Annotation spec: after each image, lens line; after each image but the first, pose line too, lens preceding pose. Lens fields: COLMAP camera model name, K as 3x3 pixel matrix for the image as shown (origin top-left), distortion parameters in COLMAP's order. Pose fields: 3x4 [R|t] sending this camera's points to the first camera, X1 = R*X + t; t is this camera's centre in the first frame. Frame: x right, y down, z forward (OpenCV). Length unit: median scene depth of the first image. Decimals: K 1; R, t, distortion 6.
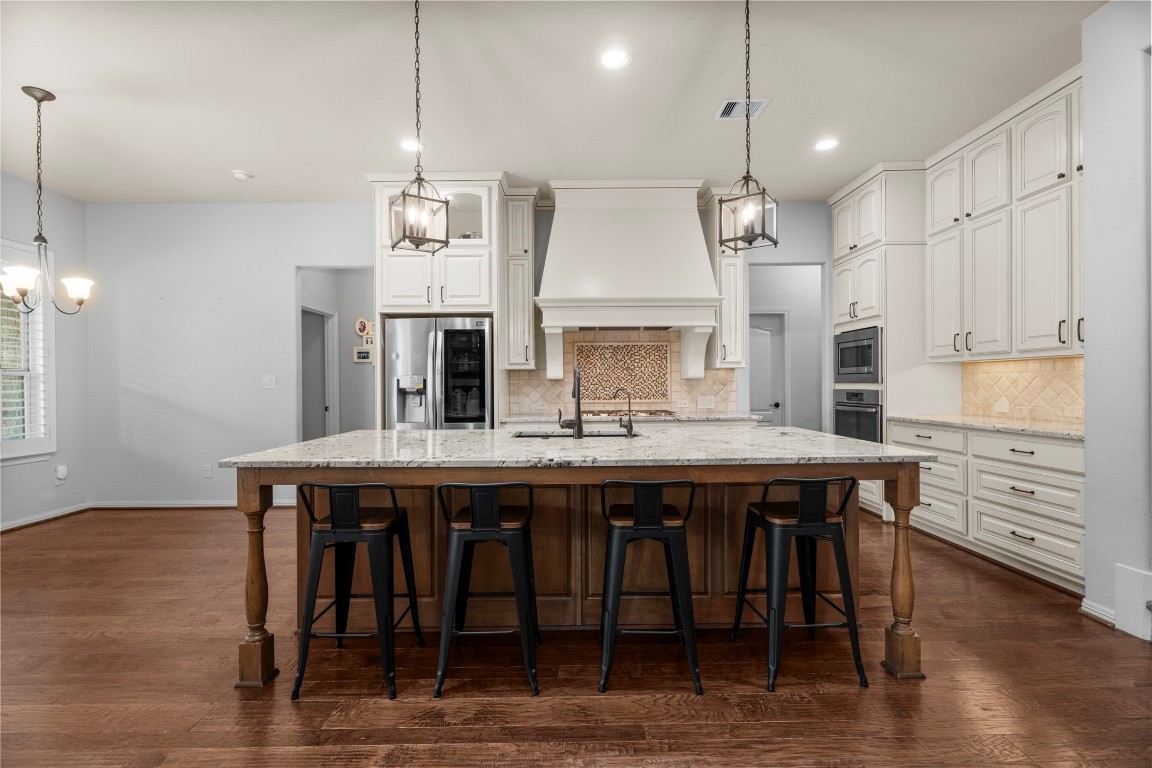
lens RADIAL K [[506.3, 0, 572.5], [0, 506.3, 384.9], [0, 0, 1]] dist [-0.002983, 0.000721]
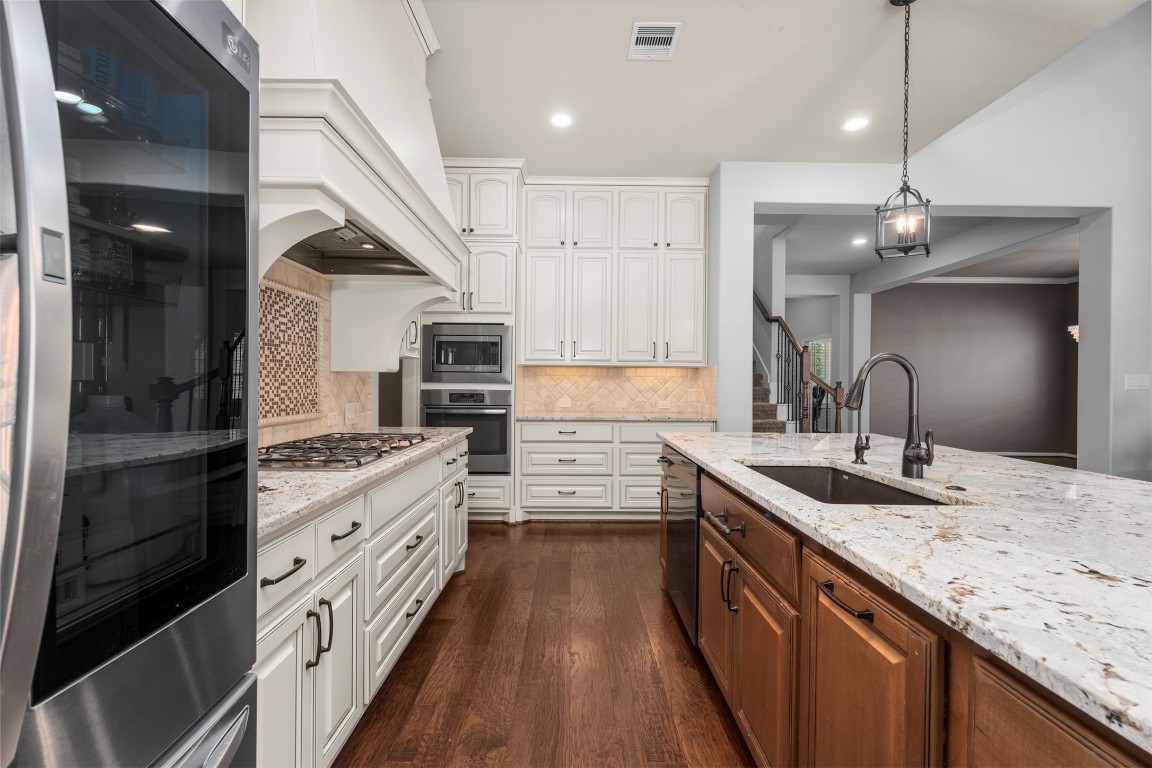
lens RADIAL K [[506.3, 0, 578.2], [0, 506.3, 387.5], [0, 0, 1]] dist [-0.002983, 0.000721]
pose [[0.000480, -0.001781, 0.999998, -0.360215], [-0.006759, 0.999976, 0.001784, 0.002079], [-0.999977, -0.006760, 0.000468, 0.858721]]
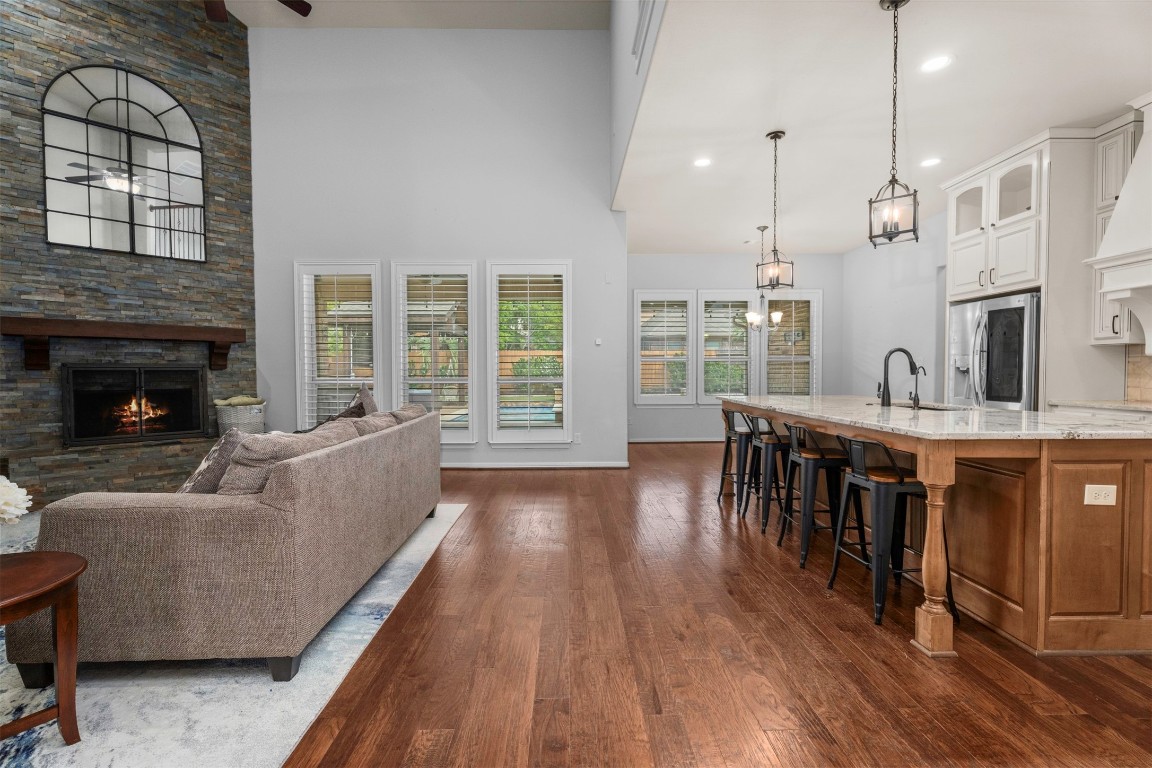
lens RADIAL K [[506.3, 0, 572.0], [0, 506.3, 385.1], [0, 0, 1]] dist [-0.002983, 0.000721]
pose [[0.000351, 0.035672, -0.999363, 0.777664], [0.001418, 0.999363, 0.035673, 0.004595], [0.999999, -0.001429, 0.000300, 0.139410]]
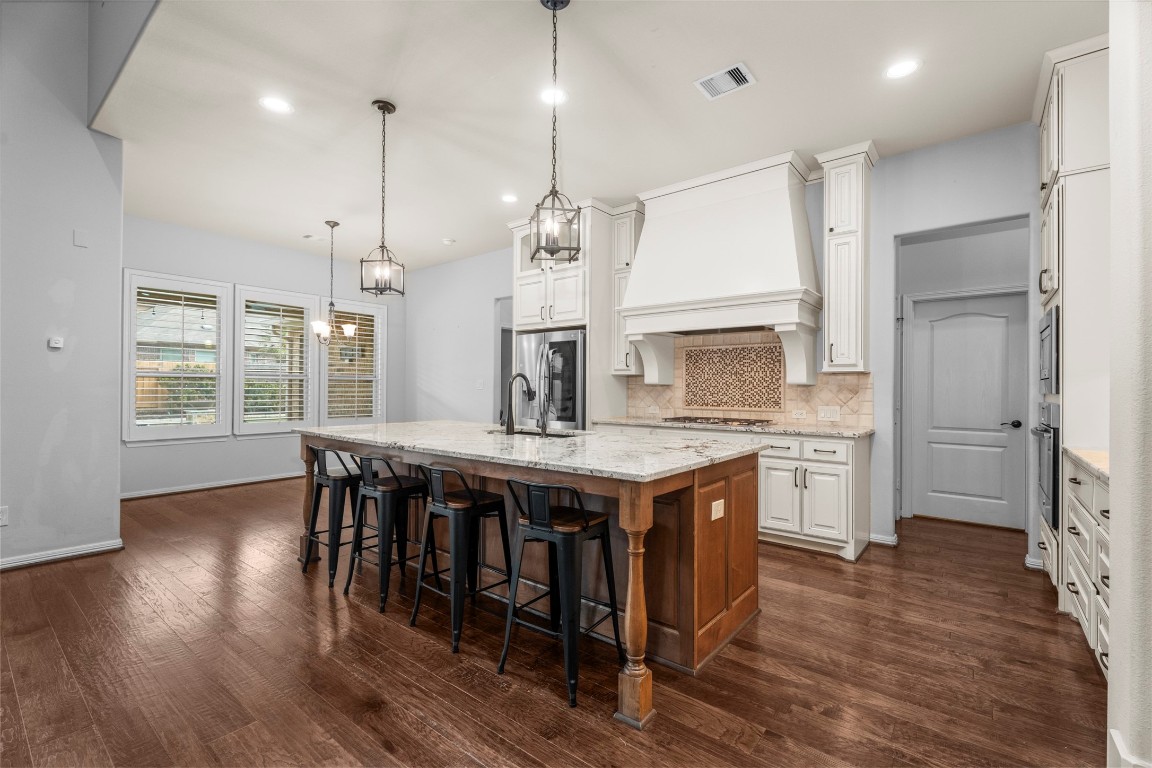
lens RADIAL K [[506.3, 0, 574.4], [0, 506.3, 383.9], [0, 0, 1]] dist [-0.002983, 0.000721]
pose [[0.772711, 0.006804, -0.634722, 0.539304], [-0.013147, 0.999900, -0.005288, -0.004965], [0.634622, 0.012431, 0.772723, 0.115182]]
